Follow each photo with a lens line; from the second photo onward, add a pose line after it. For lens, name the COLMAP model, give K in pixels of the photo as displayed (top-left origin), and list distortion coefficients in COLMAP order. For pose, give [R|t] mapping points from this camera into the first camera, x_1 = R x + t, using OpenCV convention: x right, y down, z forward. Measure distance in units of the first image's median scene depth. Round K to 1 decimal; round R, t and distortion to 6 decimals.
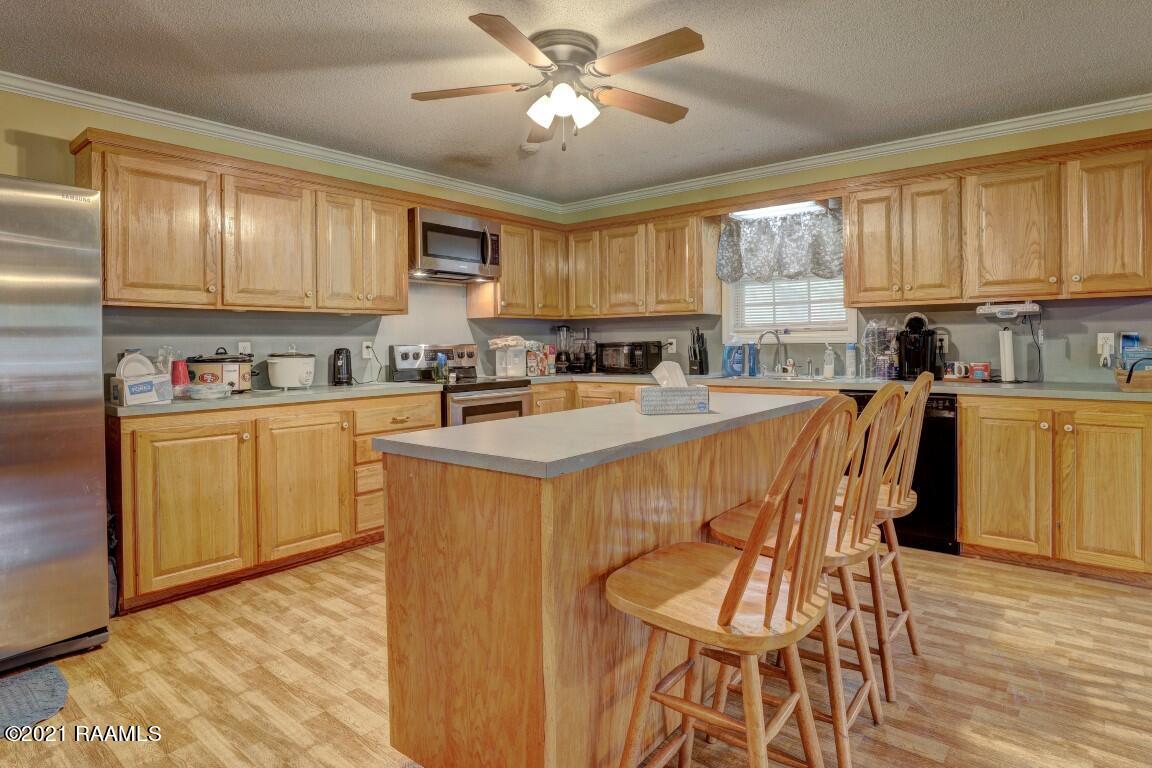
lens RADIAL K [[611.1, 0, 539.6], [0, 611.1, 344.7], [0, 0, 1]] dist [-0.028866, 0.008657]
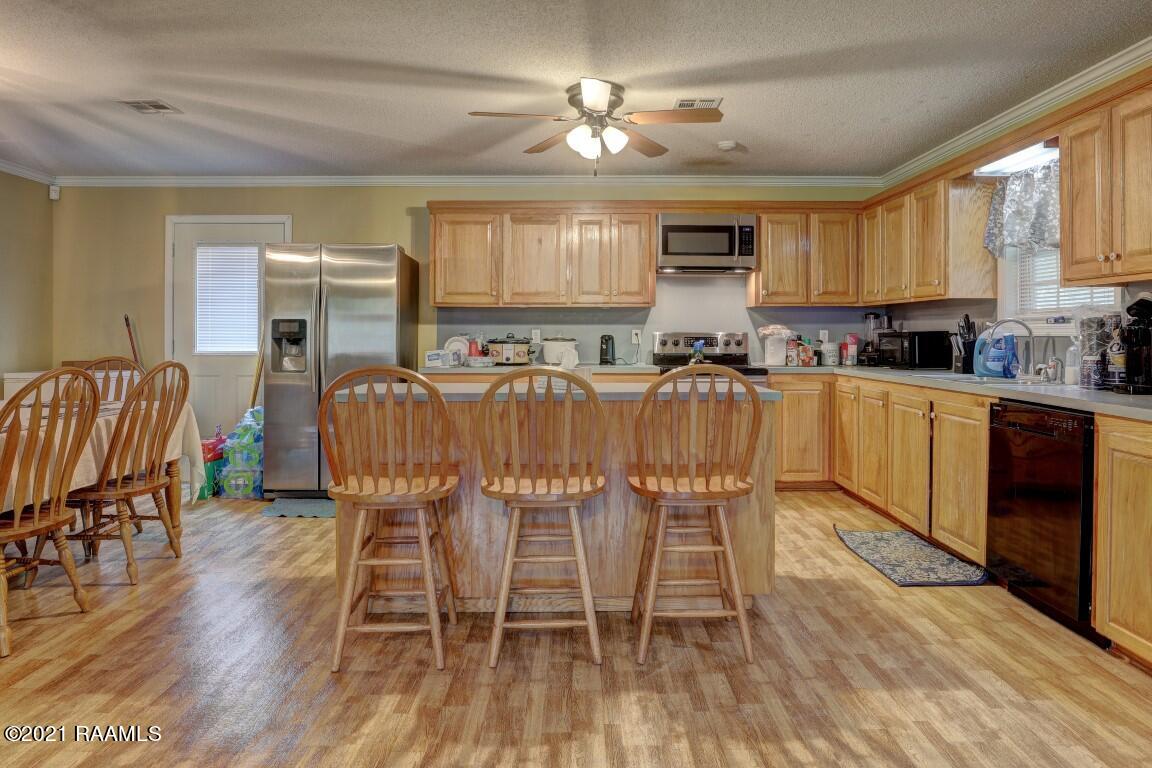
lens RADIAL K [[611.1, 0, 530.6], [0, 611.1, 334.6], [0, 0, 1]] dist [-0.028866, 0.008657]
pose [[0.676147, 0.012231, -0.736665, 0.494347], [-0.008103, 0.999925, 0.009165, -0.004822], [0.736722, -0.000228, 0.676195, 0.042737]]
